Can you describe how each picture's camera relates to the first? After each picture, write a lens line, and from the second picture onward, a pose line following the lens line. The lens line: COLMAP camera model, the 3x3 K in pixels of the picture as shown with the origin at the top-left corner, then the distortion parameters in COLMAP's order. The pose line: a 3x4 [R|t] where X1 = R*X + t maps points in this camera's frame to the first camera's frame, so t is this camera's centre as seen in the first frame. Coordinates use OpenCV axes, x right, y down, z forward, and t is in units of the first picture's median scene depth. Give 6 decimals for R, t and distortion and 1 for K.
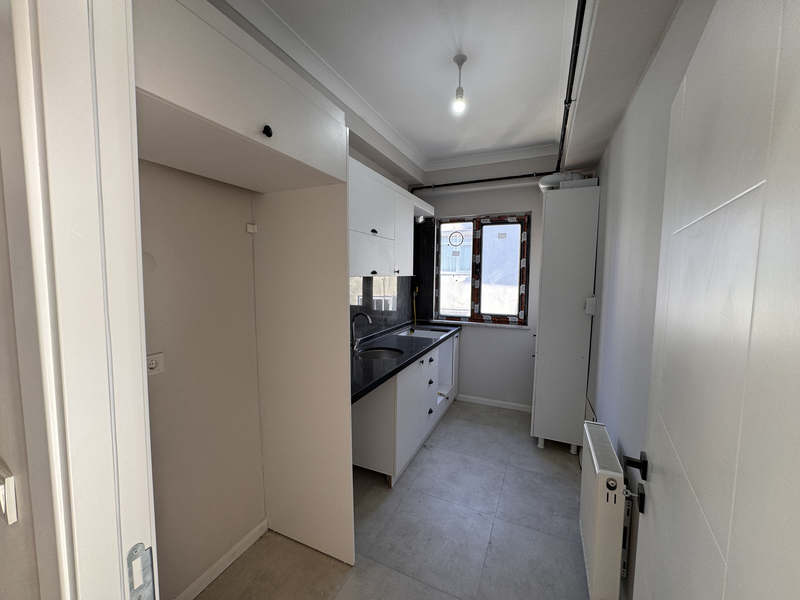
lens RADIAL K [[320.8, 0, 403.7], [0, 320.8, 297.6], [0, 0, 1]] dist [-0.003654, 0.000280]
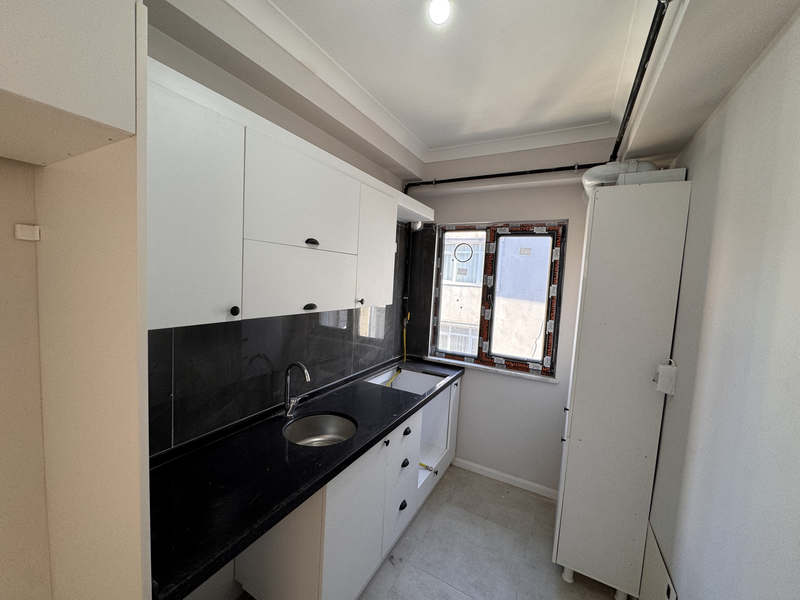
lens RADIAL K [[320.8, 0, 402.9], [0, 320.8, 297.9], [0, 0, 1]] dist [-0.003654, 0.000280]
pose [[0.995839, 0.051236, -0.075366, 0.094286], [-0.052175, 0.998582, -0.010538, -0.068049], [0.074720, 0.014426, 0.997100, 0.263536]]
